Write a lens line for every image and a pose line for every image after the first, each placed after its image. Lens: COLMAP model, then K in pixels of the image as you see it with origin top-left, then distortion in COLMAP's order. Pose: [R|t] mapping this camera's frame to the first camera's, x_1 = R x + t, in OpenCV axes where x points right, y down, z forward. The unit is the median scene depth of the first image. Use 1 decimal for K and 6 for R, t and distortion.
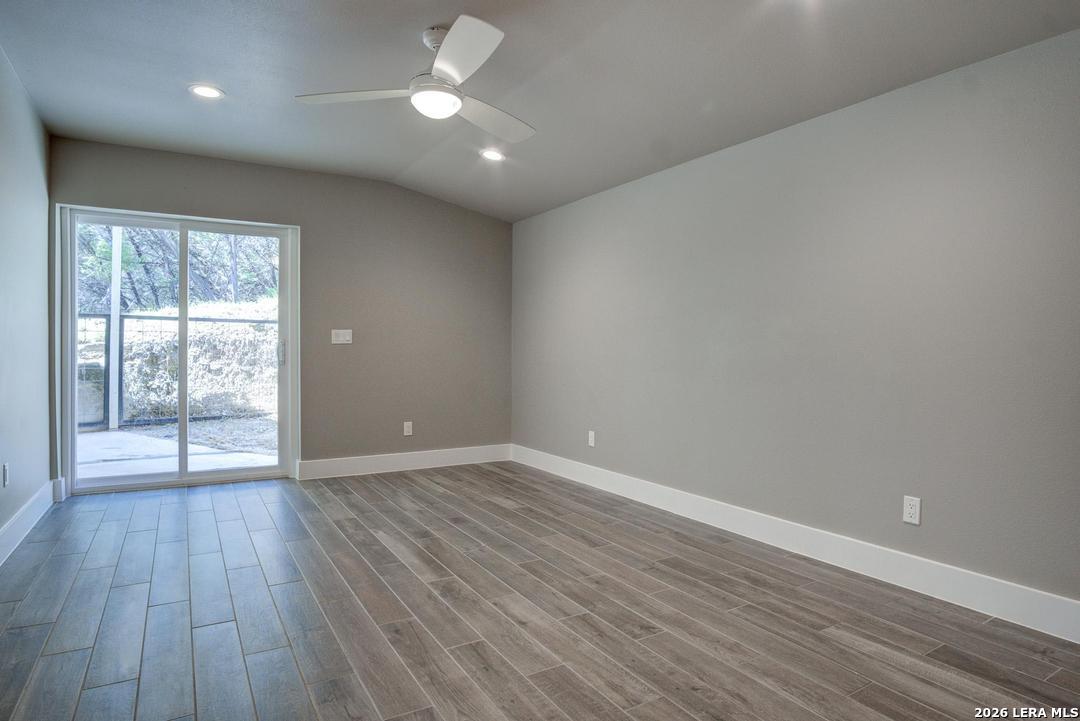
lens RADIAL K [[595.6, 0, 540.0], [0, 595.6, 358.1], [0, 0, 1]] dist [-0.047361, 0.007876]
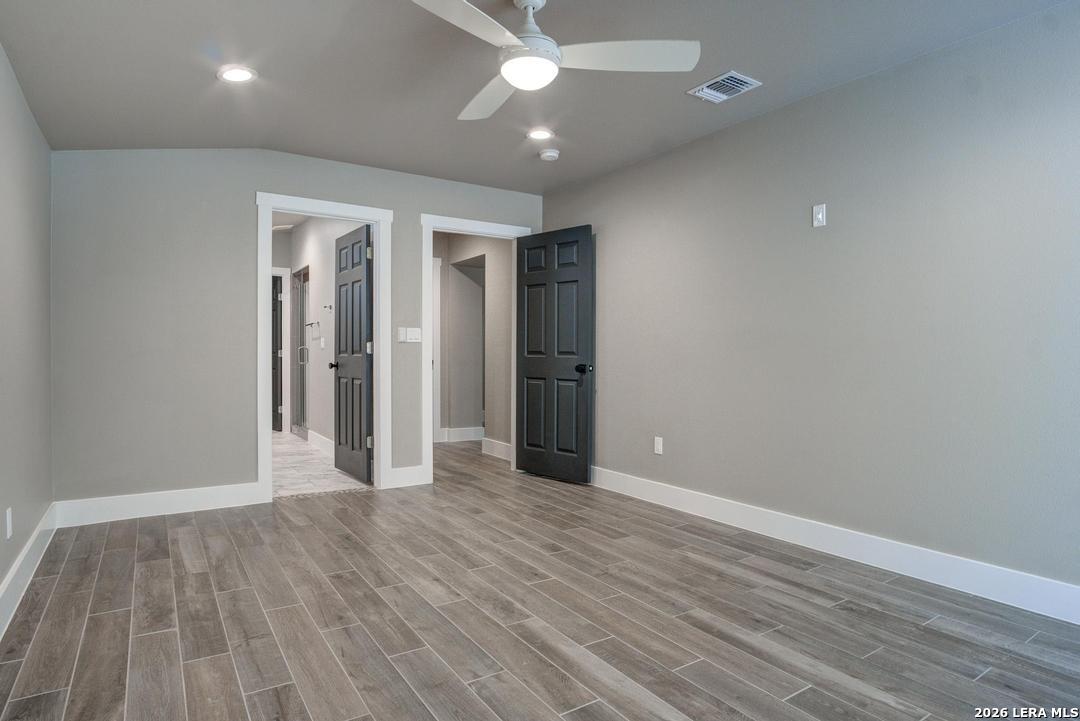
lens RADIAL K [[595.6, 0, 539.3], [0, 595.6, 358.2], [0, 0, 1]] dist [-0.047361, 0.007876]
pose [[-0.999170, -0.014164, -0.038181, -0.171282], [-0.014982, 0.999663, 0.021223, -0.033561], [0.037867, 0.021777, -0.999045, 2.011367]]
